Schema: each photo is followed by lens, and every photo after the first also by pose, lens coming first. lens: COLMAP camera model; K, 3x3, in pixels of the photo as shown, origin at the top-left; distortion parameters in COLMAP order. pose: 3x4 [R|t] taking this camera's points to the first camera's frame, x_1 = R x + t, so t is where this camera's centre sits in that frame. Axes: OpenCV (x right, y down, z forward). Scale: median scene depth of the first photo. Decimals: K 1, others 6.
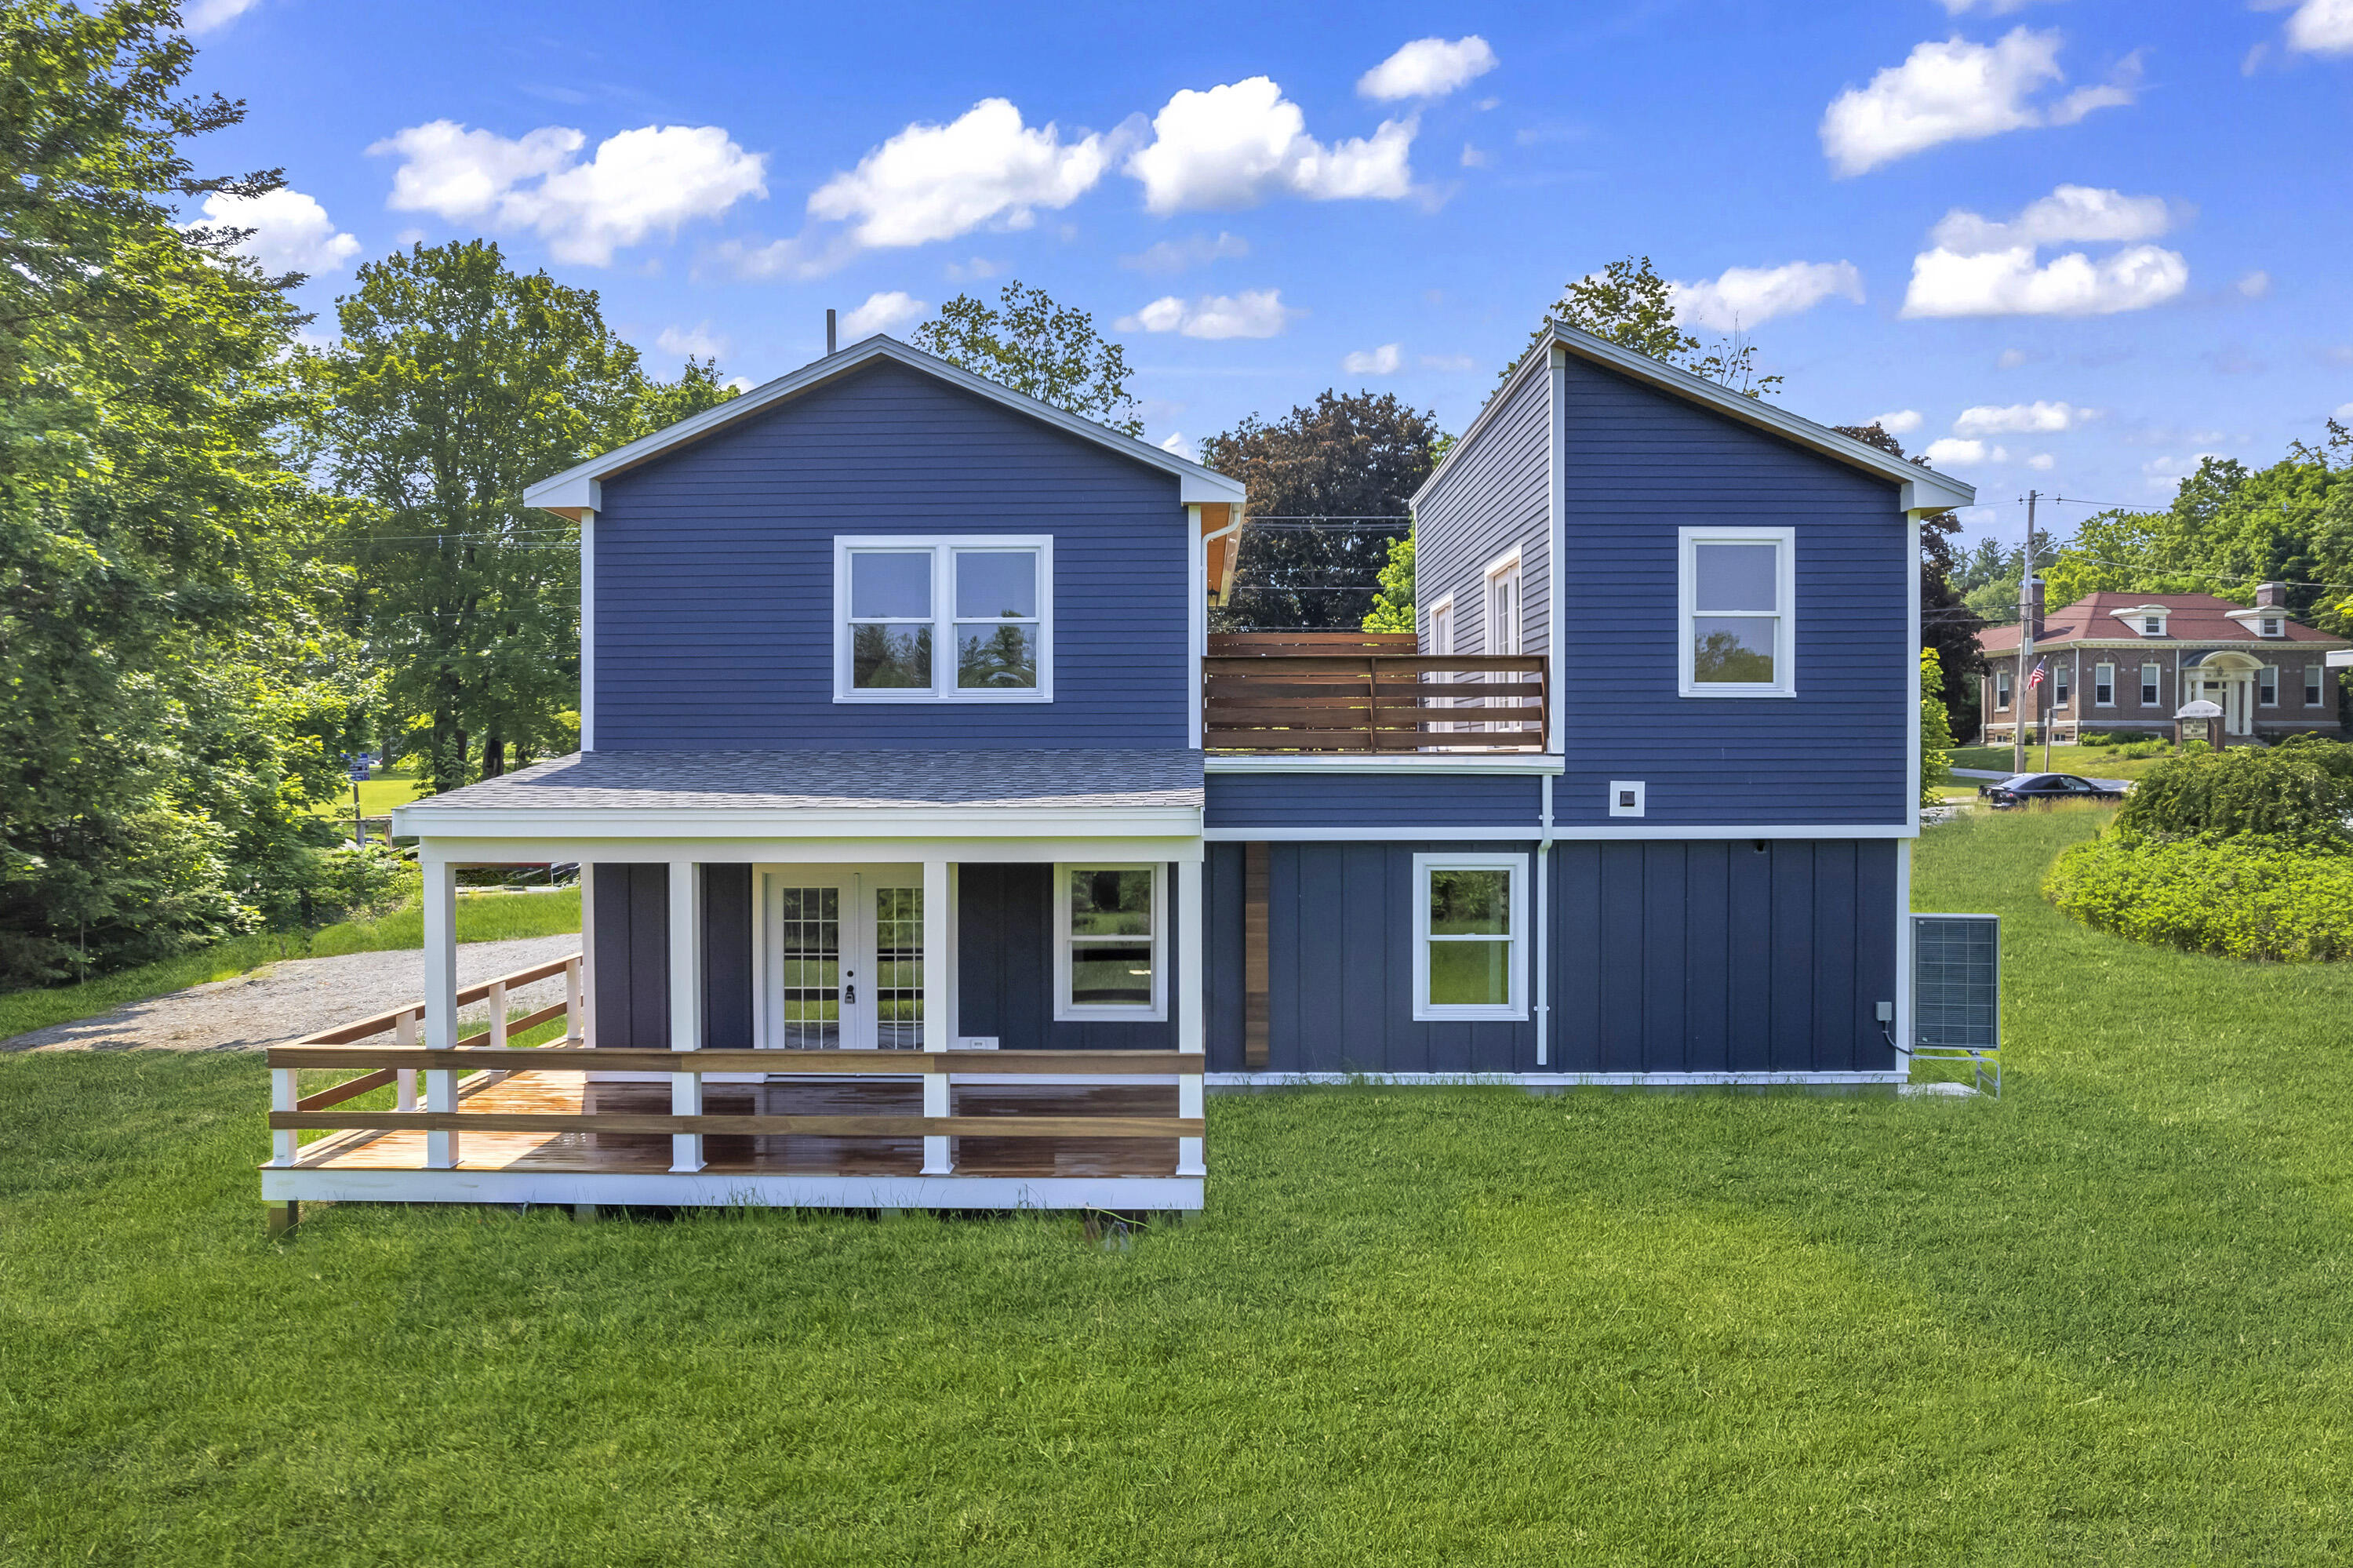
lens RADIAL K [[1485.4, 0, 1176.5], [0, 1485.4, 784.0], [0, 0, 1]] dist [-0.027777, 0.000728]
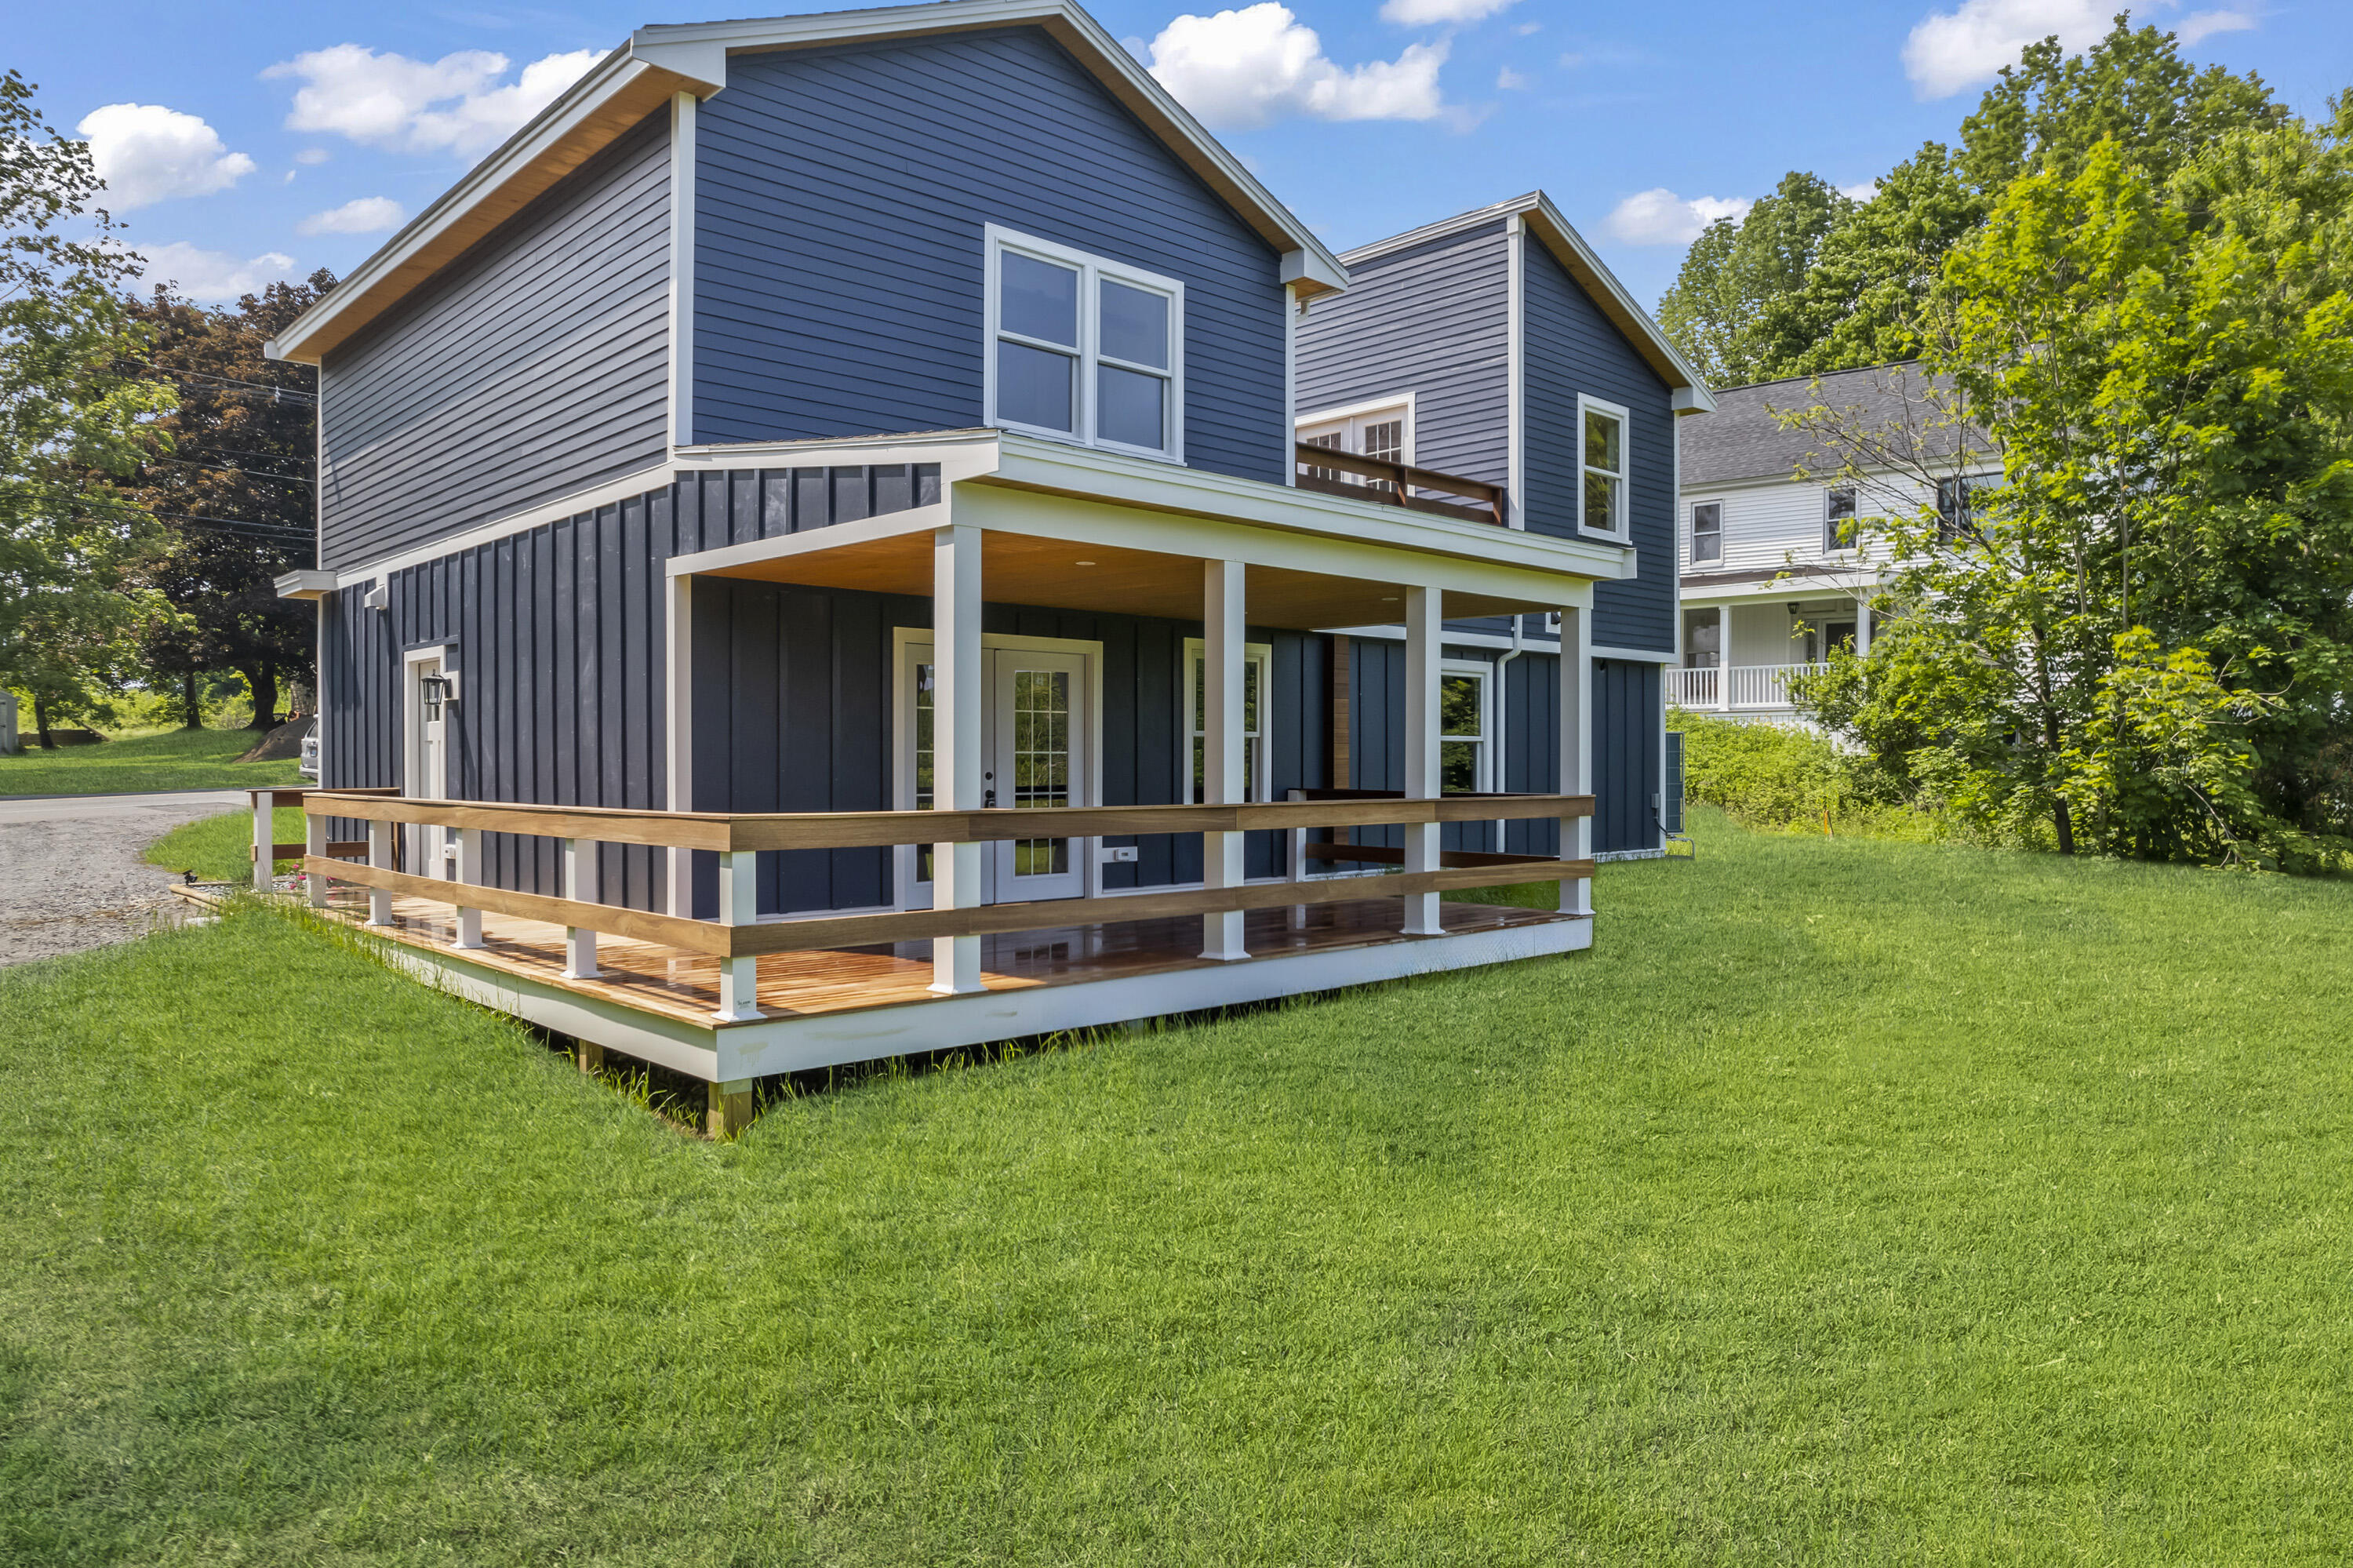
lens RADIAL K [[1528.4, 0, 1176.5], [0, 1528.4, 784.0], [0, 0, 1]] dist [-0.026539, 0.000148]
pose [[0.712923, -0.004709, 0.701227, -0.738880], [0.003561, 0.999989, 0.003095, 0.133529], [-0.701234, 0.000290, 0.712931, 0.349910]]
